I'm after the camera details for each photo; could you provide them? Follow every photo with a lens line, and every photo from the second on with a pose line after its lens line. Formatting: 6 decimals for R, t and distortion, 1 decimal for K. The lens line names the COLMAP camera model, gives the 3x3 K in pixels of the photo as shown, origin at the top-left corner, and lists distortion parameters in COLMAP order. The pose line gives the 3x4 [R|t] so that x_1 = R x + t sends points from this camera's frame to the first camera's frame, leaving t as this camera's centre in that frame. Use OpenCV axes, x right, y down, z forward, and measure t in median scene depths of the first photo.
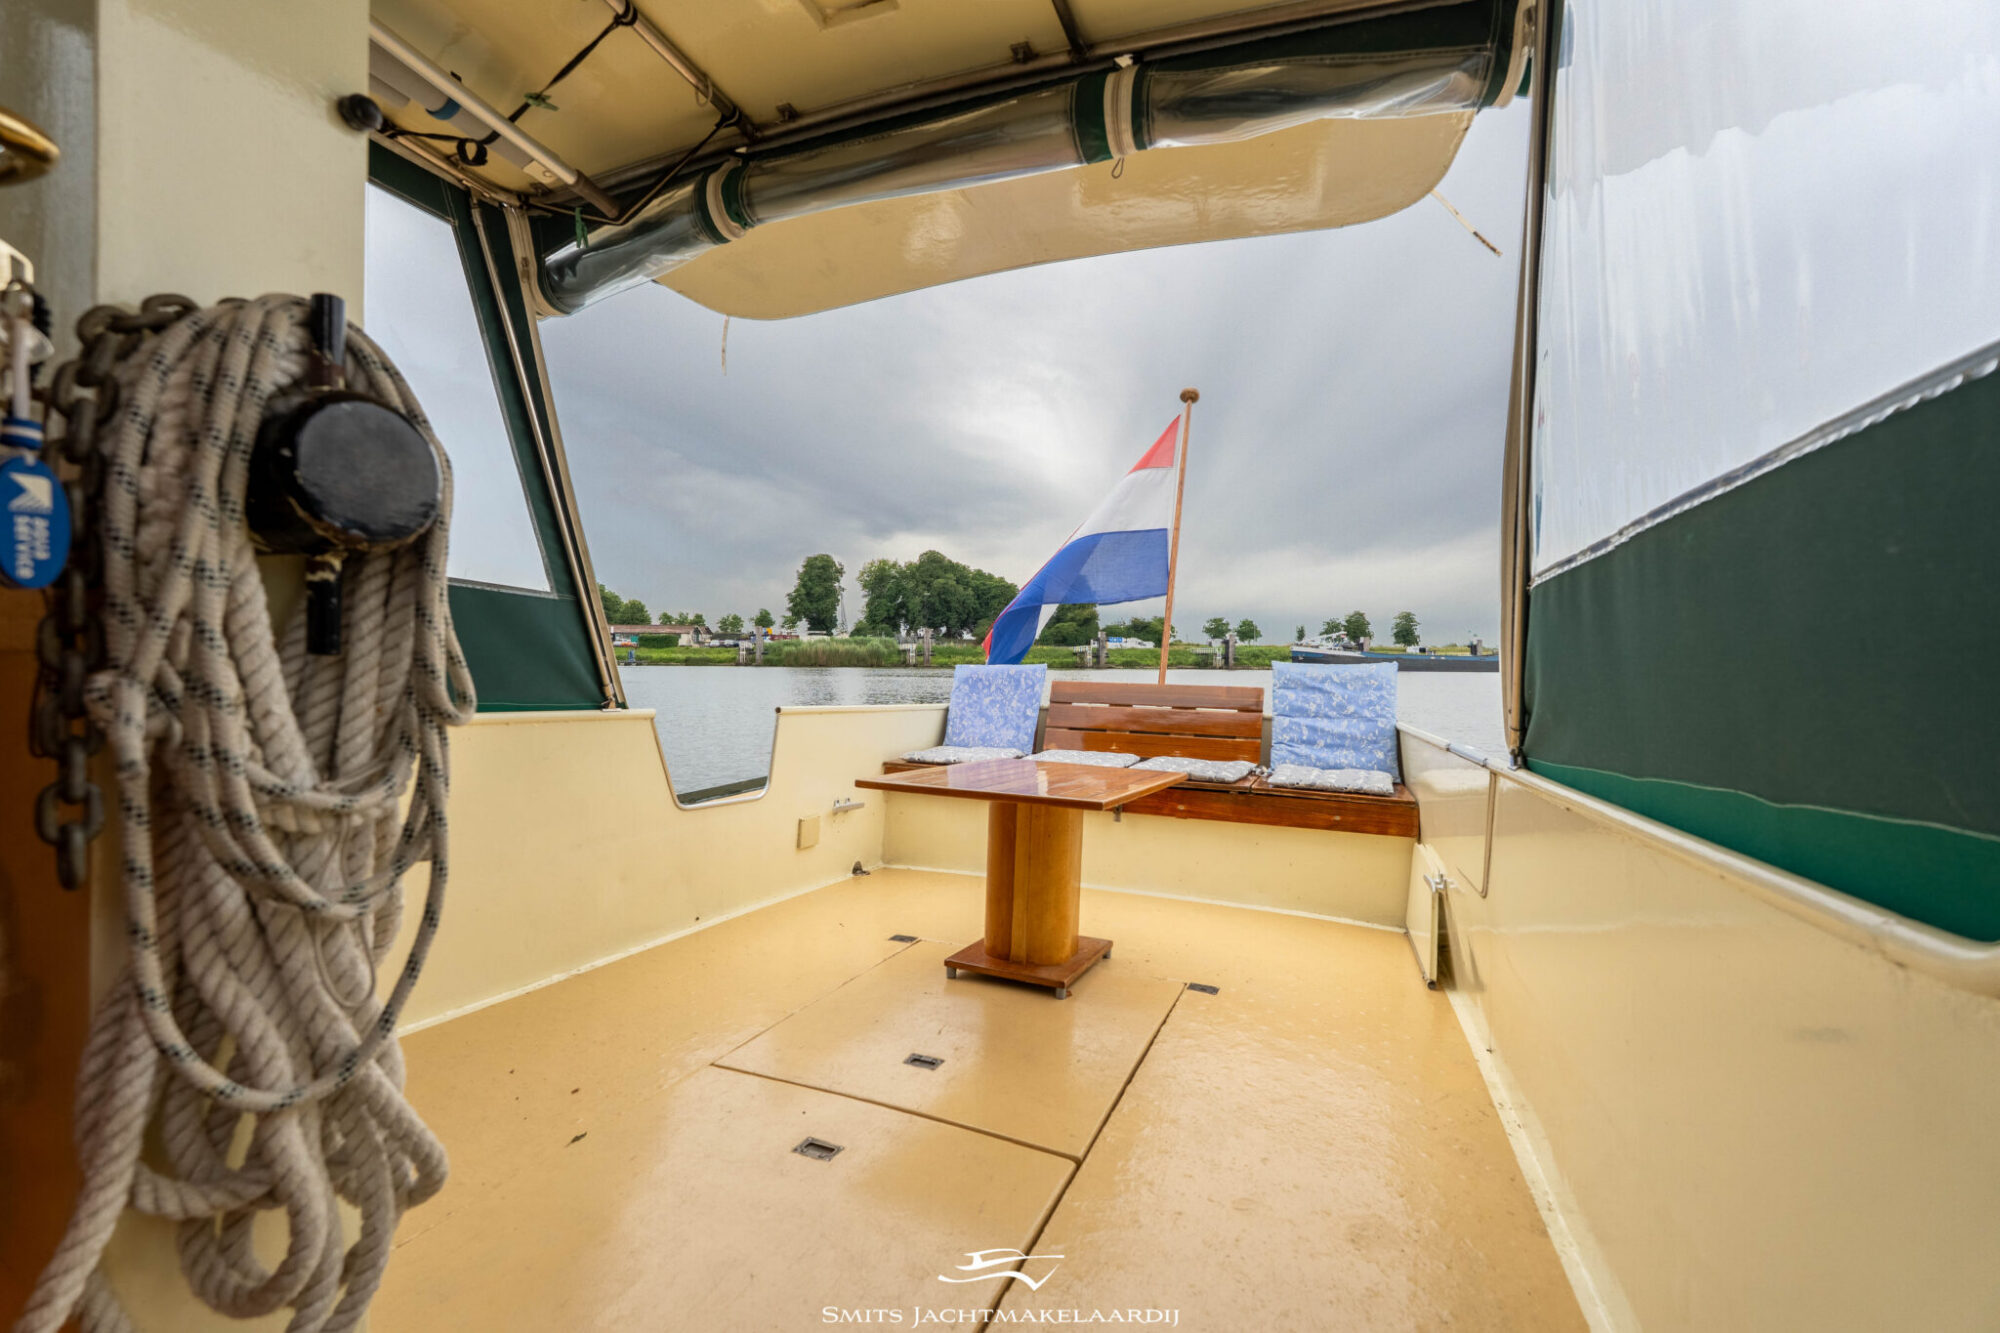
lens RADIAL K [[877.6, 0, 1002.2], [0, 877.6, 664.5], [0, 0, 1]] dist [-0.006198, 0.000964]
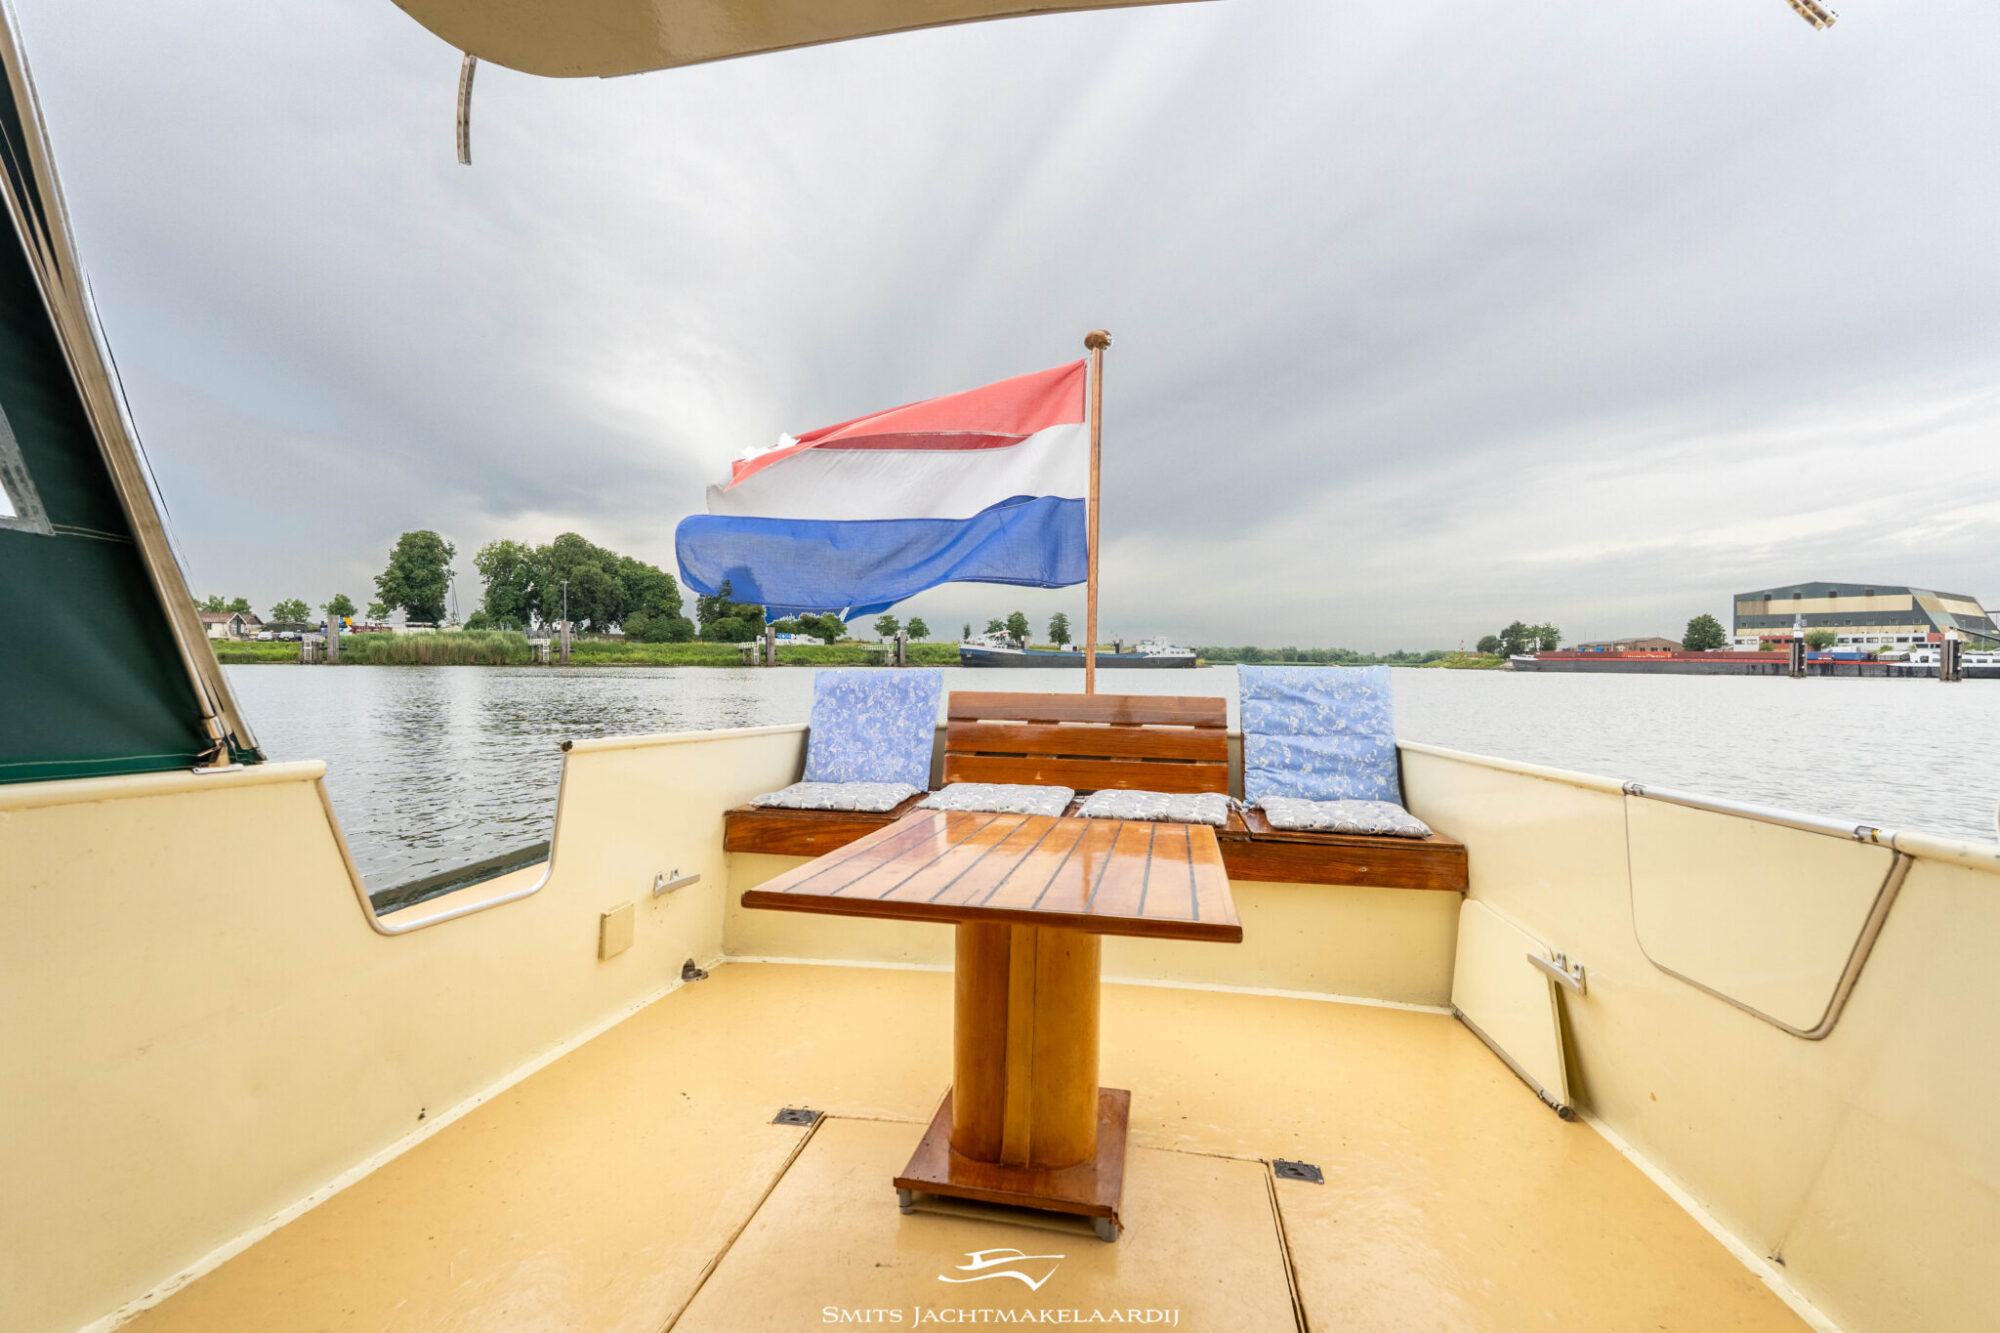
lens RADIAL K [[877.6, 0, 996.1], [0, 877.6, 673.8], [0, 0, 1]] dist [-0.006198, 0.000964]
pose [[0.972829, -0.006365, 0.231437, -0.093403], [0.004623, 0.999957, 0.008067, -0.002592], [-0.231478, -0.006778, 0.972816, 0.296173]]
